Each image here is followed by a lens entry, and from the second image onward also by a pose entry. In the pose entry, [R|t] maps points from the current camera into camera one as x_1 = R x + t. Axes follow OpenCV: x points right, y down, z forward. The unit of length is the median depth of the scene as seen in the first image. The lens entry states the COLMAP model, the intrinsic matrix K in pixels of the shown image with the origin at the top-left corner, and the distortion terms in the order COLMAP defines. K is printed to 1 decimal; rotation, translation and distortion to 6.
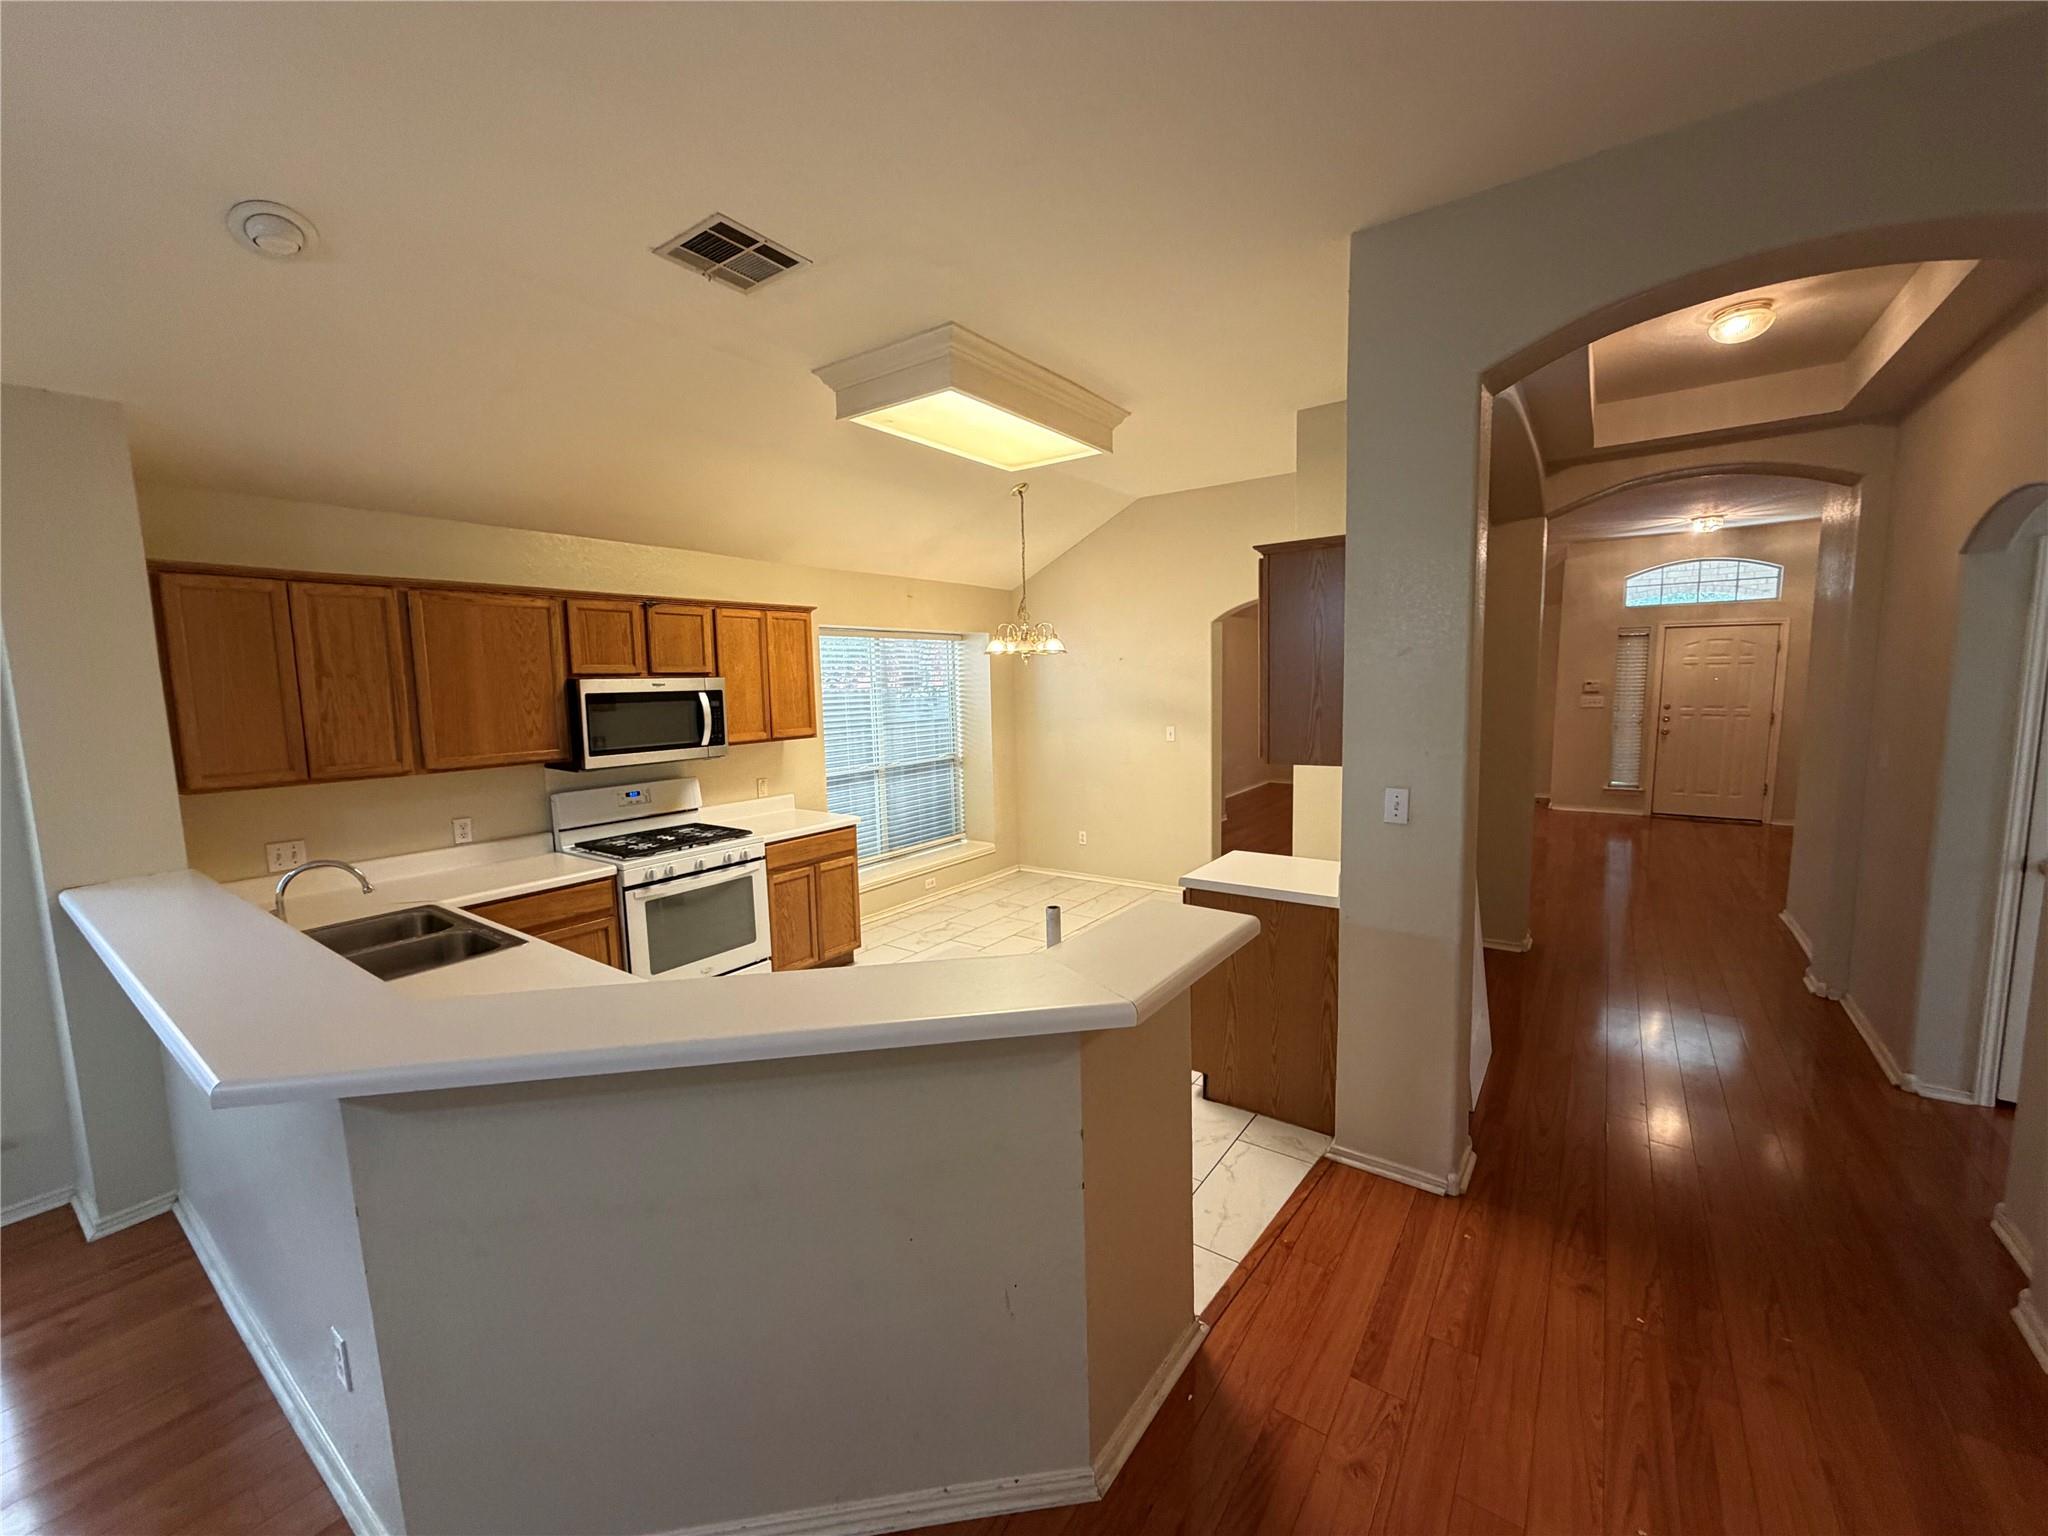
lens RADIAL K [[816.0, 0, 1019.0], [0, 816.0, 772.6], [0, 0, 1]] dist [-0.000364, -0.000076]
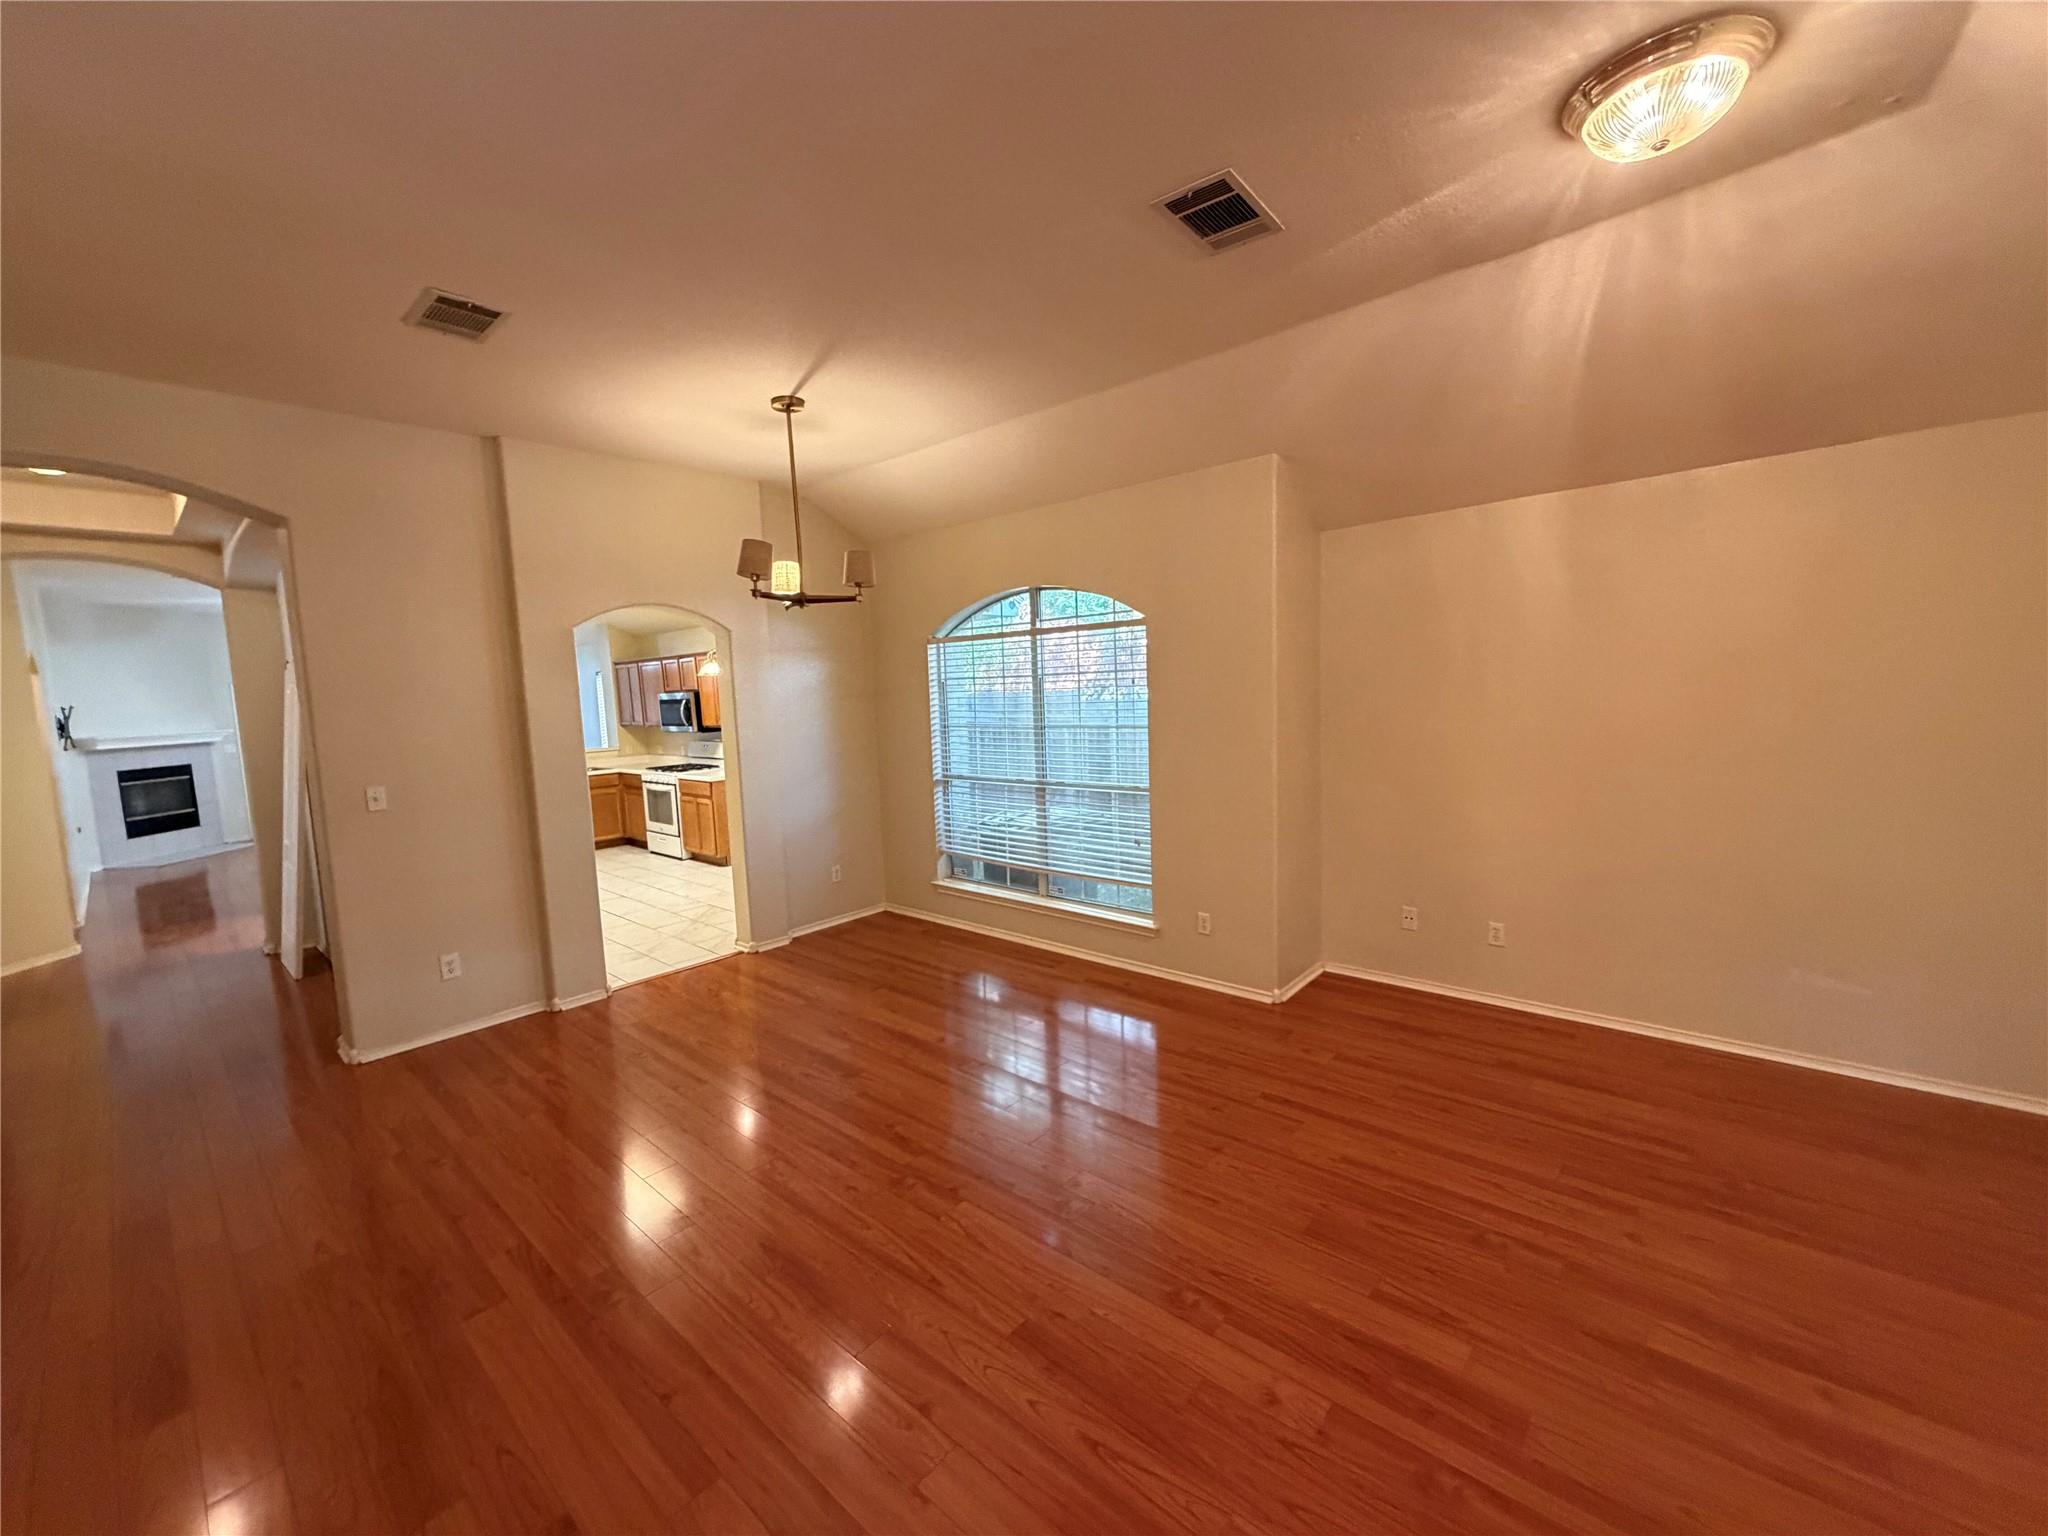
lens RADIAL K [[816.0, 0, 1020.5], [0, 816.0, 767.9], [0, 0, 1]] dist [-0.000364, -0.000076]
pose [[-0.100139, 0.126069, -0.986954, 1.446839], [-0.072417, 0.988386, 0.133600, -0.243308], [0.992335, 0.084851, -0.089846, 1.875652]]
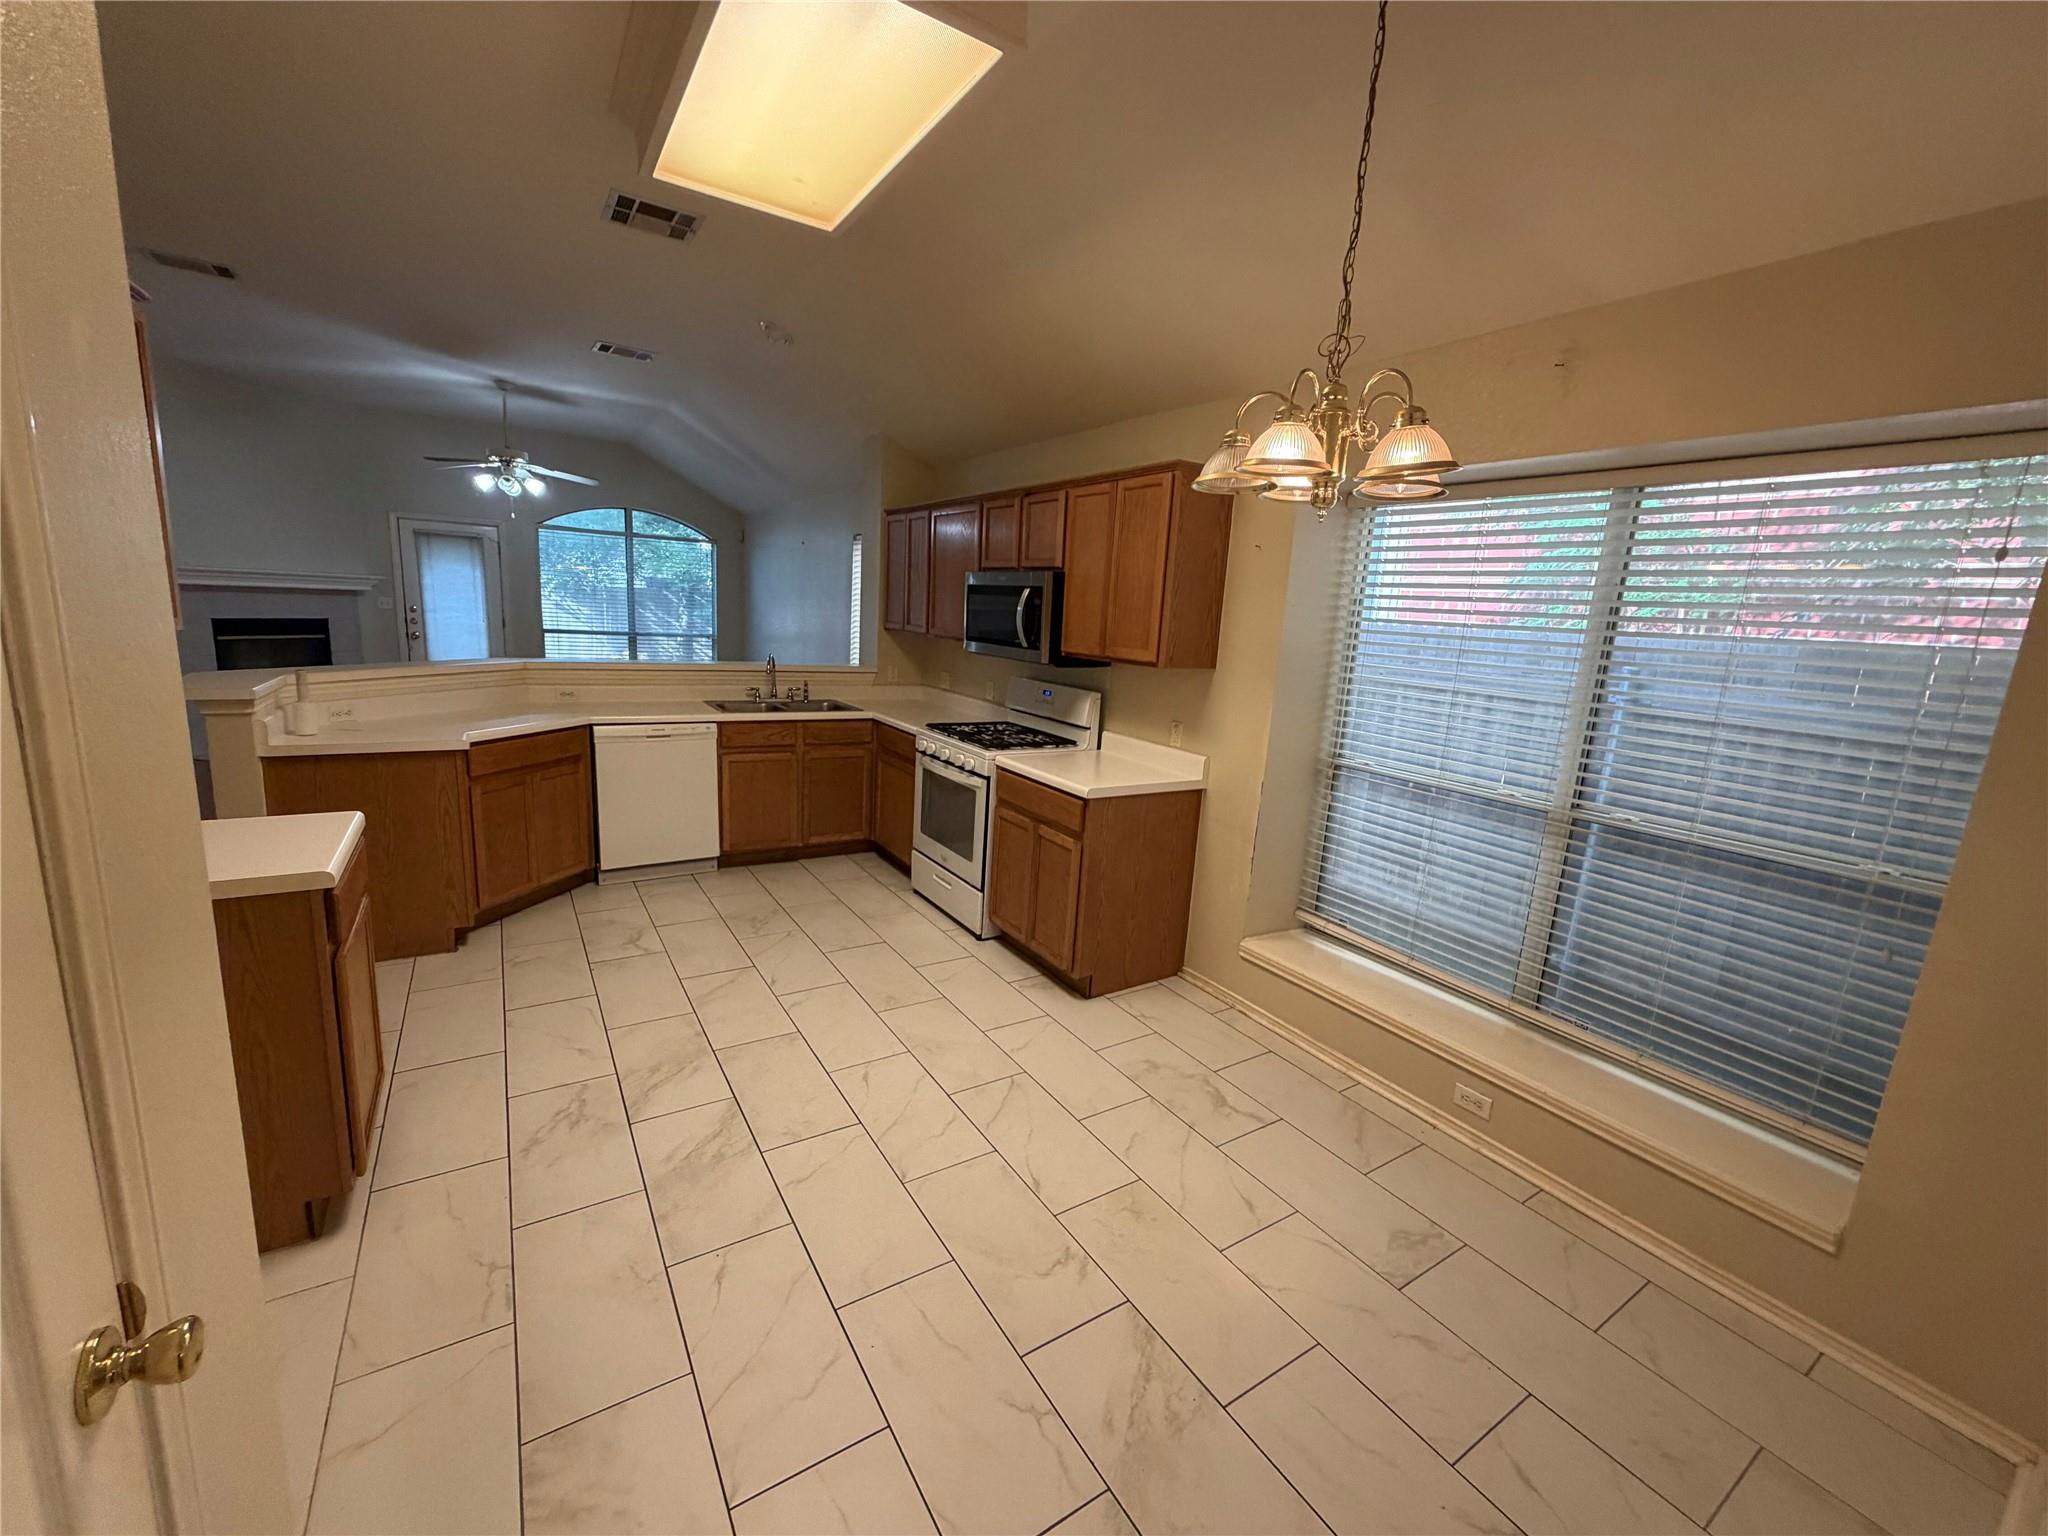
lens RADIAL K [[816.0, 0, 1021.0], [0, 816.0, 773.9], [0, 0, 1]] dist [-0.000364, -0.000076]
pose [[-0.372858, 0.185294, -0.909199, 0.437766], [-0.157666, 0.952958, 0.258870, -0.124367], [0.914395, 0.239871, -0.326103, 1.231590]]
